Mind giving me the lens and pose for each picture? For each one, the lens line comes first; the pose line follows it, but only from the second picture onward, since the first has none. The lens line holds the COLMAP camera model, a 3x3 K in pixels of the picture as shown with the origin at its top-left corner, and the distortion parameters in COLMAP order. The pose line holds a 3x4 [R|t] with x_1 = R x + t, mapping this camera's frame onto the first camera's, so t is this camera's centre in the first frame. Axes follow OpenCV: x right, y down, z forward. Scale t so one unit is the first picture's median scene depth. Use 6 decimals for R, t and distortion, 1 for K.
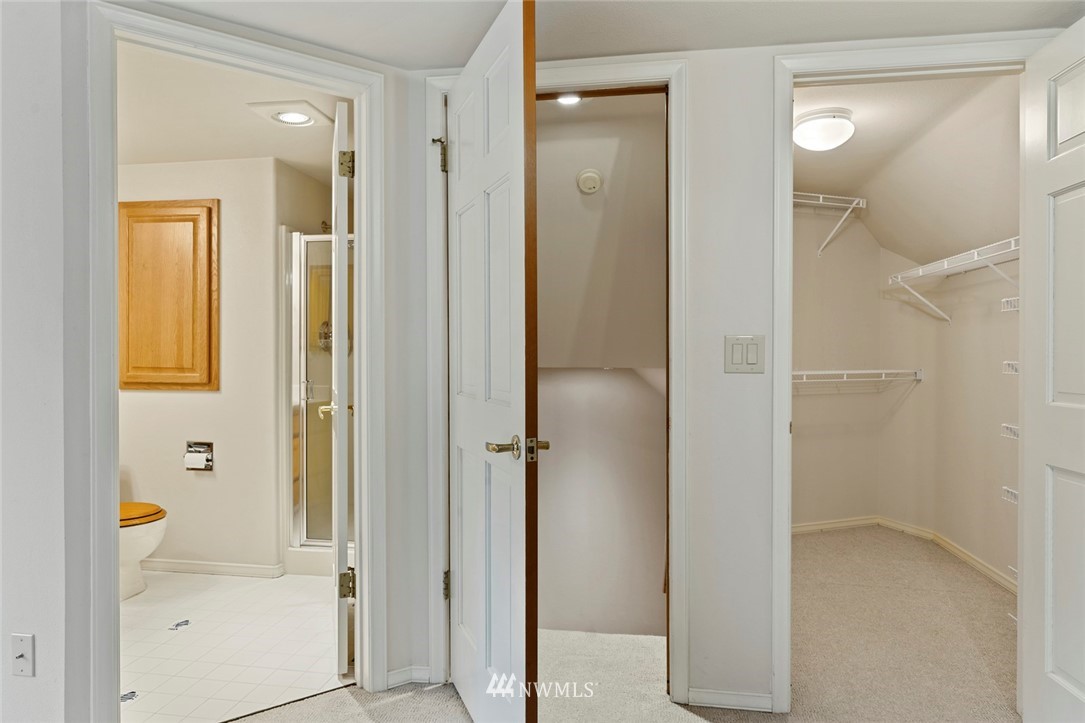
lens RADIAL K [[666.7, 0, 539.3], [0, 666.7, 355.3], [0, 0, 1]] dist [0.003427, 0.000571]
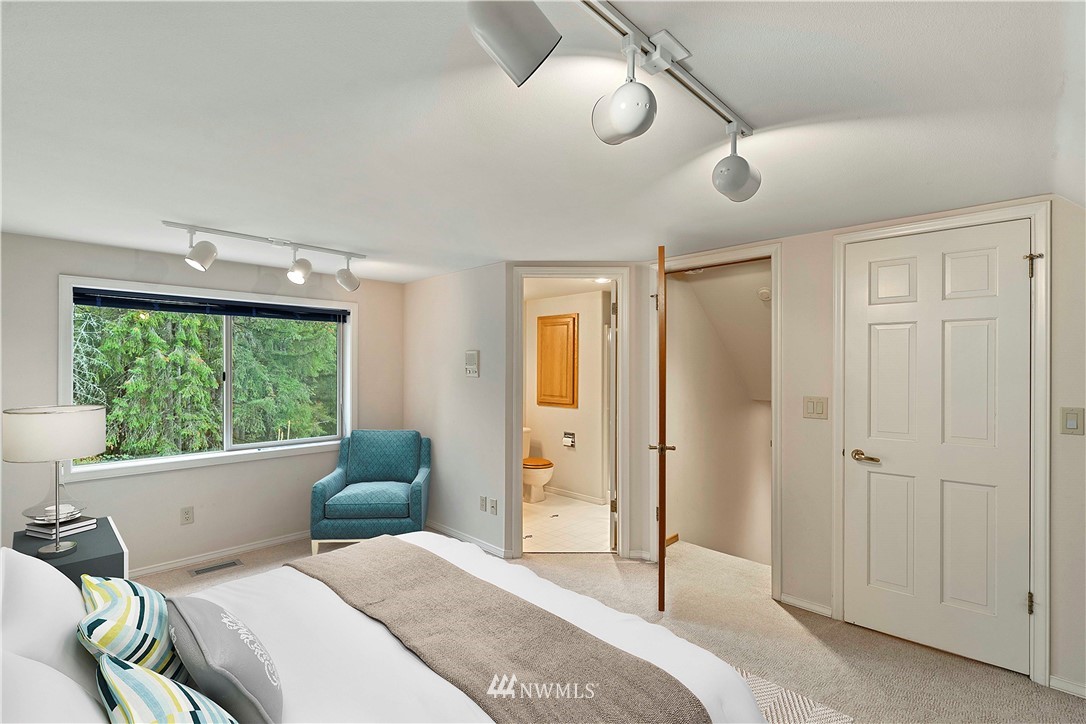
lens RADIAL K [[498.8, 0, 542.6], [0, 498.8, 367.0], [0, 0, 1]] dist [0.001326, -0.000011]
pose [[0.820434, 0.001829, -0.571739, 0.297608], [-0.008048, 0.999933, -0.008350, -0.057678], [0.571685, 0.011452, 0.820393, -0.301552]]
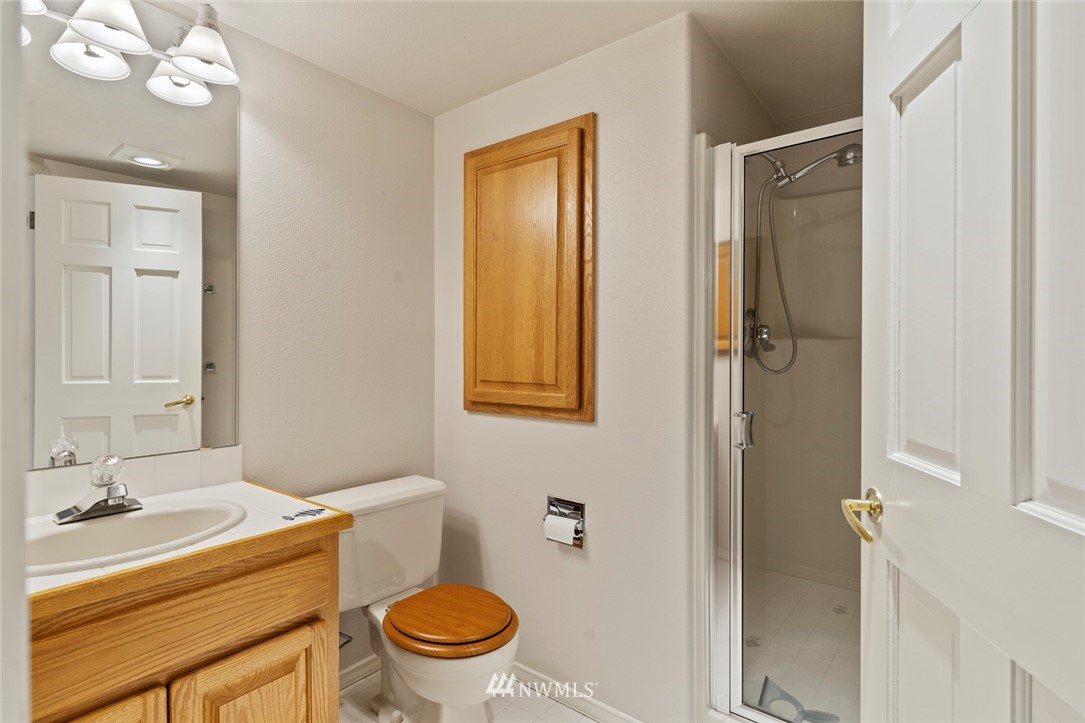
lens RADIAL K [[523.3, 0, 542.5], [0, 523.3, 361.5], [0, 0, 1]] dist [0.000490, 0.000025]
pose [[0.880224, 0.003587, -0.474544, -0.292105], [-0.004399, 0.999990, -0.000602, -0.002627], [0.474537, 0.002618, 0.880231, 0.550288]]
